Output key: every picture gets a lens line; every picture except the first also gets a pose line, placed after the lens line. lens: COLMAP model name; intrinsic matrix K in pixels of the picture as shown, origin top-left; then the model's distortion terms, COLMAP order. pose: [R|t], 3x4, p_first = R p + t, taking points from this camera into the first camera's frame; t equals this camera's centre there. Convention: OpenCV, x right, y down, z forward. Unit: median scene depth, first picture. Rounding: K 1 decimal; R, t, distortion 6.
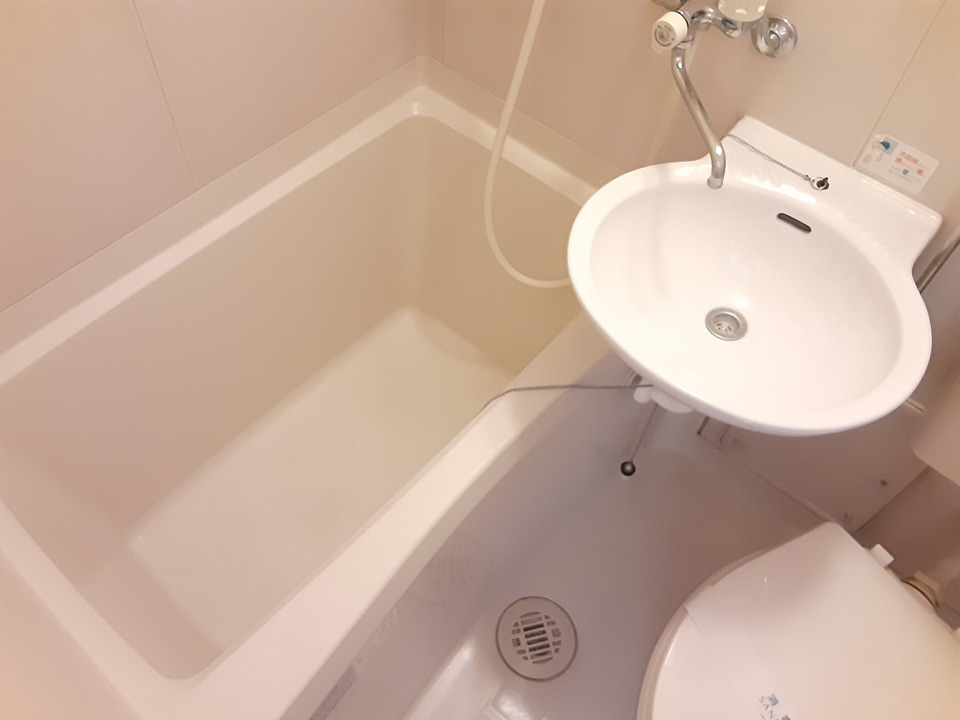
lens RADIAL K [[766.0, 0, 466.1], [0, 766.0, 354.4], [0, 0, 1]] dist [0.115778, -0.180972]
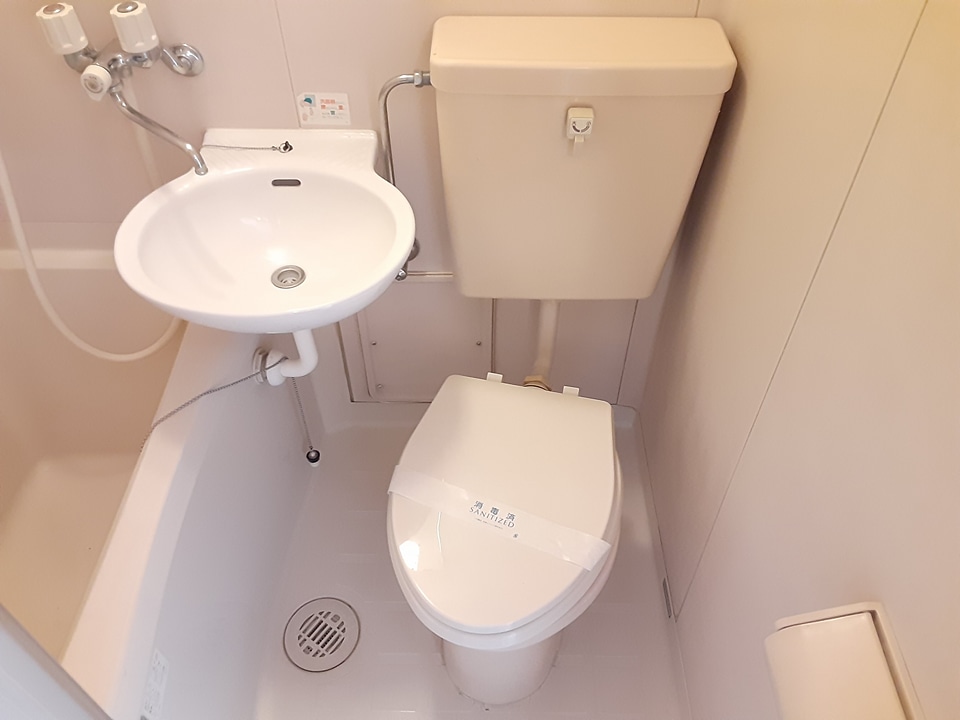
lens RADIAL K [[766.0, 0, 466.1], [0, 766.0, 354.4], [0, 0, 1]] dist [0.115778, -0.180972]
pose [[0.761471, -0.498095, 0.414805, -0.012540], [0.551843, 0.833866, -0.011736, 0.237577], [-0.340046, 0.237844, 0.909834, -0.166971]]
